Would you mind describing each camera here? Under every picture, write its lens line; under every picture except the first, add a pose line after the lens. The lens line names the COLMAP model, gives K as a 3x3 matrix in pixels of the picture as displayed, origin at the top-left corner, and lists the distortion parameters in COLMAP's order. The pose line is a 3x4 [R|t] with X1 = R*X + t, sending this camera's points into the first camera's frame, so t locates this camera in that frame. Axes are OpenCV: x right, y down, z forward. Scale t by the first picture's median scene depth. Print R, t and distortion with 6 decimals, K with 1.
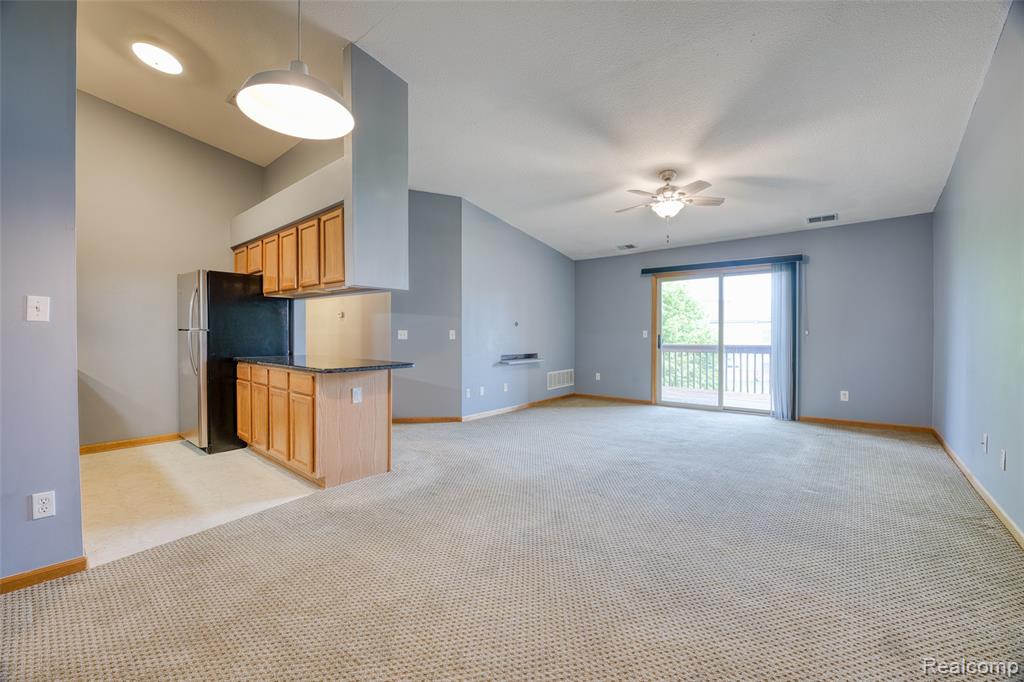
lens RADIAL K [[413.5, 0, 504.5], [0, 413.5, 339.4], [0, 0, 1]] dist [-0.022200, -0.000083]
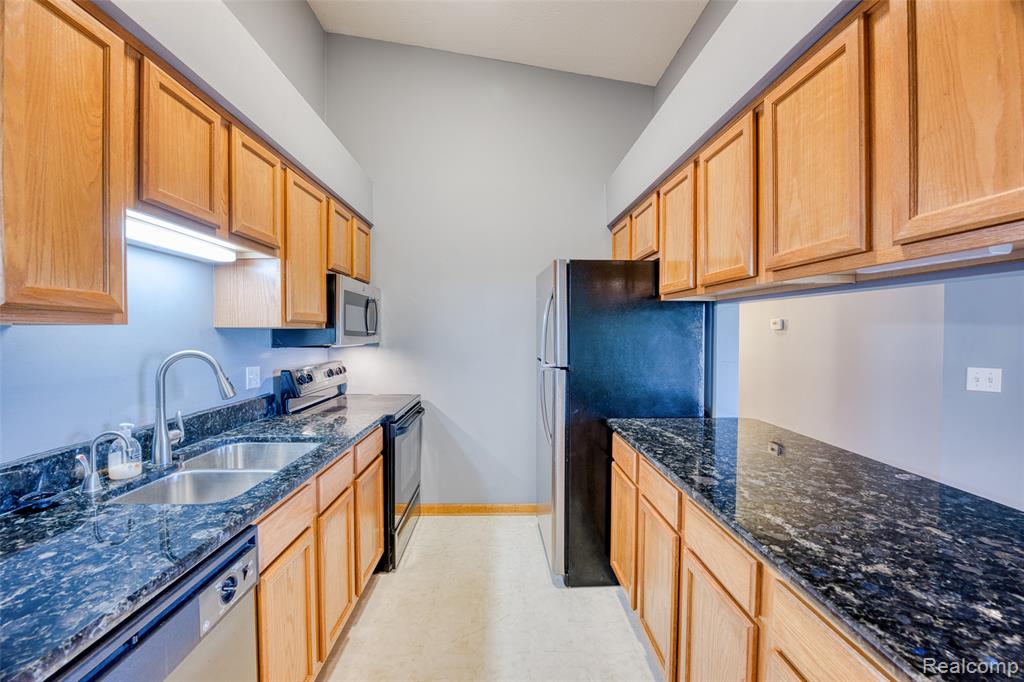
lens RADIAL K [[413.5, 0, 504.5], [0, 413.5, 339.4], [0, 0, 1]] dist [-0.022200, -0.000083]
pose [[0.664446, 0.012543, -0.747231, -0.331301], [-0.011837, 0.999910, 0.006259, -0.057594], [0.747242, 0.004686, 0.664535, 0.512792]]
